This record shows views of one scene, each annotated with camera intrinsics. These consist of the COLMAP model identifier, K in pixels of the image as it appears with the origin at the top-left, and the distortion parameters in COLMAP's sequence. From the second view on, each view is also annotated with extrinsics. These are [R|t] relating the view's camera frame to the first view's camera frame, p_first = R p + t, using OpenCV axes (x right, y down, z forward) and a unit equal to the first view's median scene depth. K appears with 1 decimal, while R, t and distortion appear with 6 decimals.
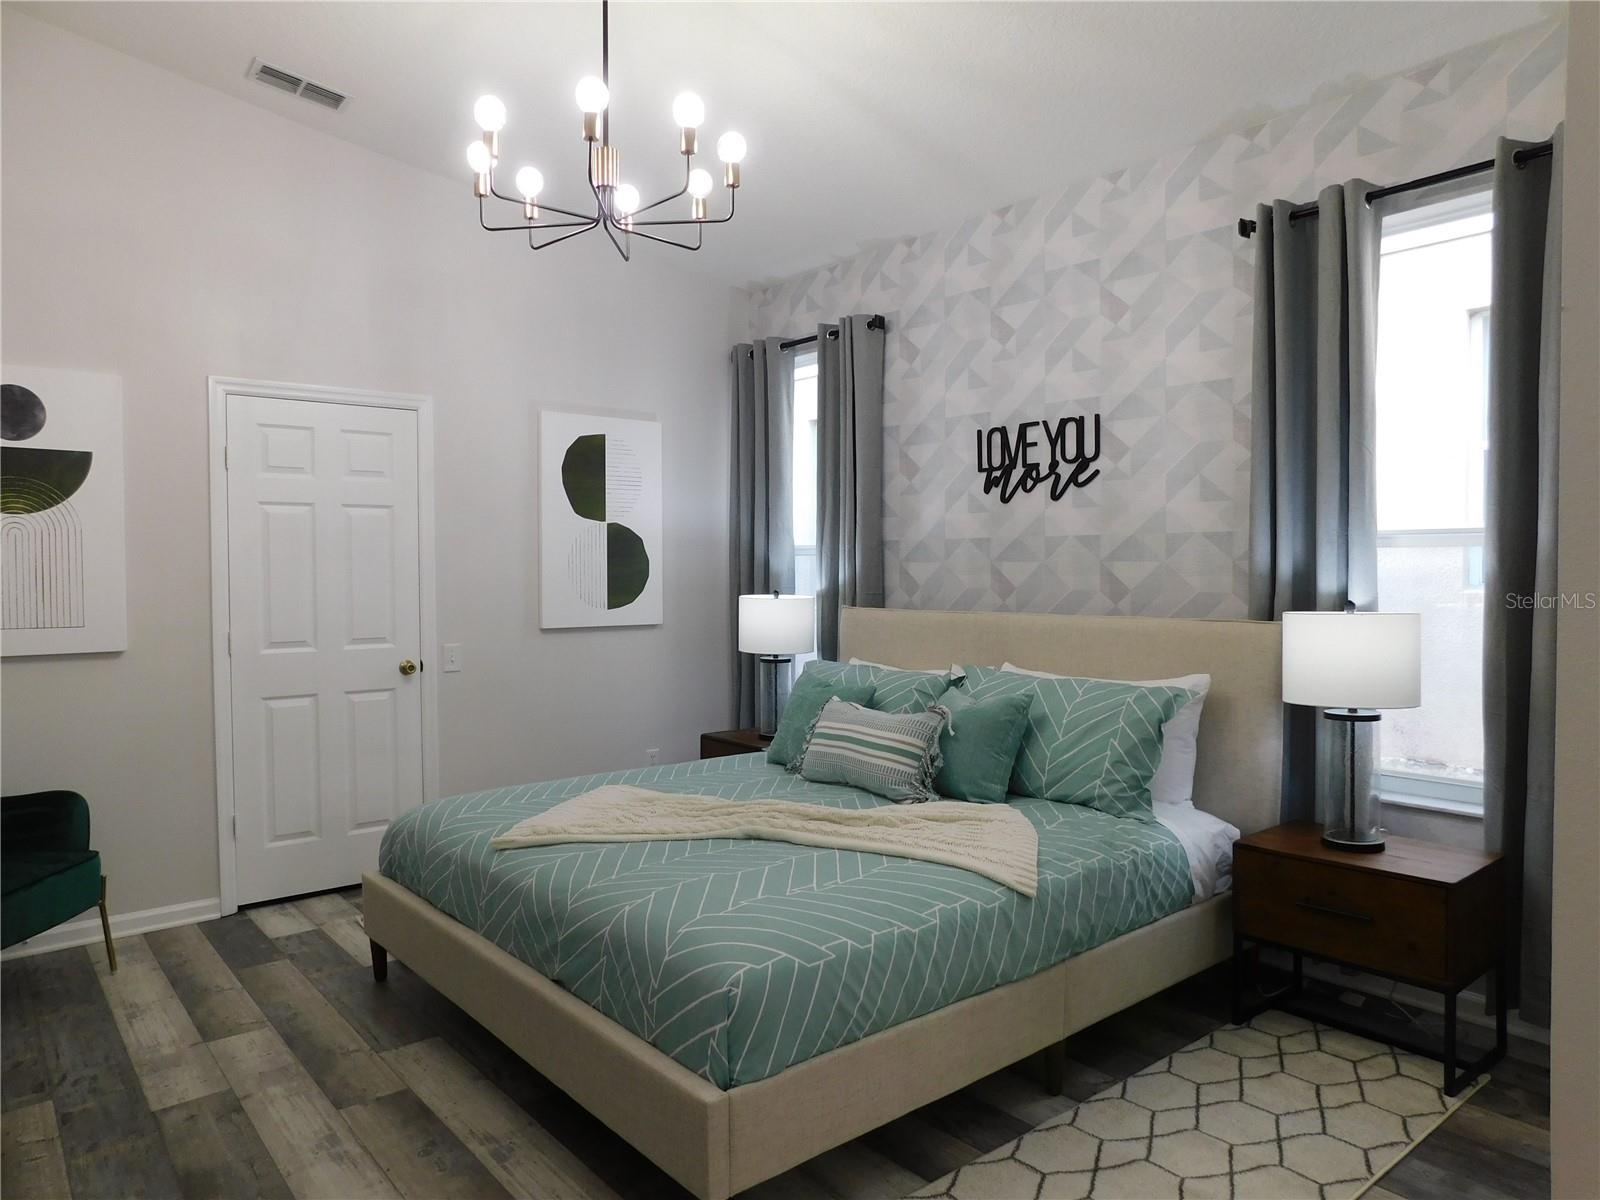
lens RADIAL K [[1065.4, 0, 800.0], [0, 1065.4, 600.0], [0, 0, 1]] dist [-0.052729, 0.043163]
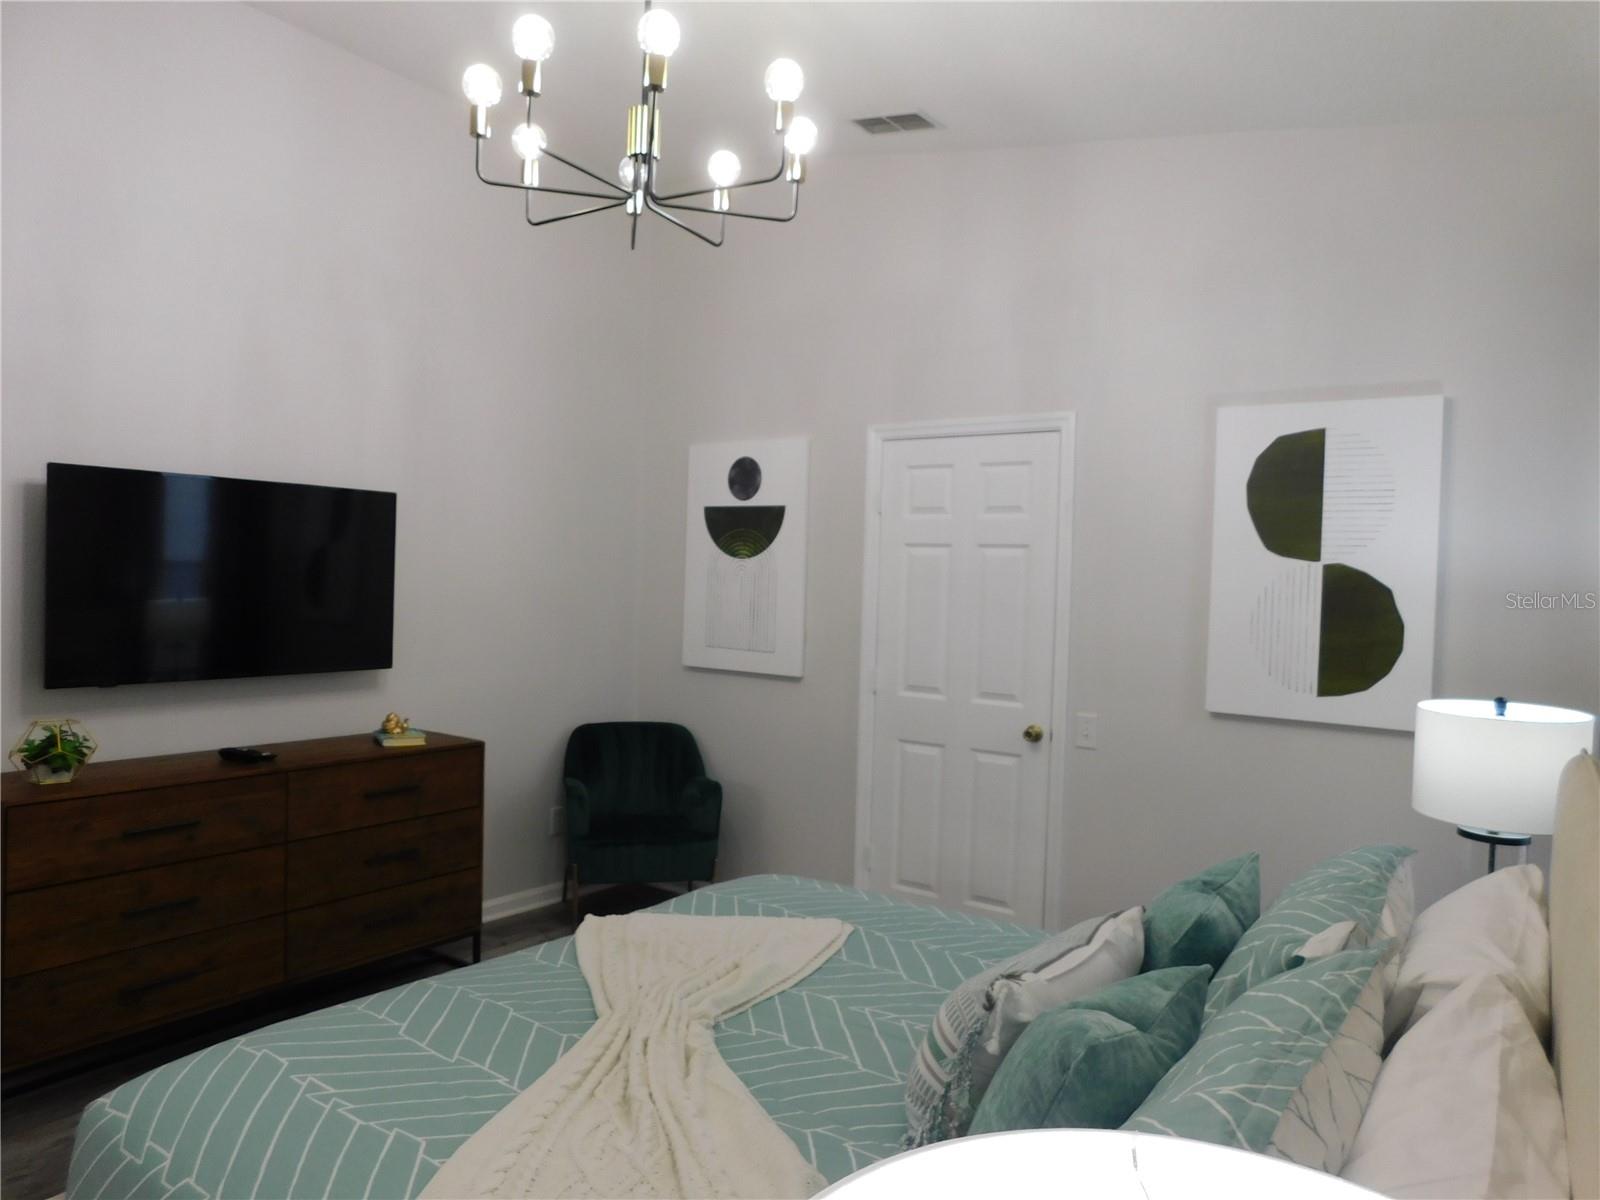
lens RADIAL K [[1065.4, 0, 800.0], [0, 1065.4, 600.0], [0, 0, 1]] dist [-0.052729, 0.043163]
pose [[0.254412, 0.033773, -0.966506, 0.409840], [-0.061519, 0.997931, 0.018677, -0.048776], [0.965137, 0.054707, 0.255963, 0.597183]]
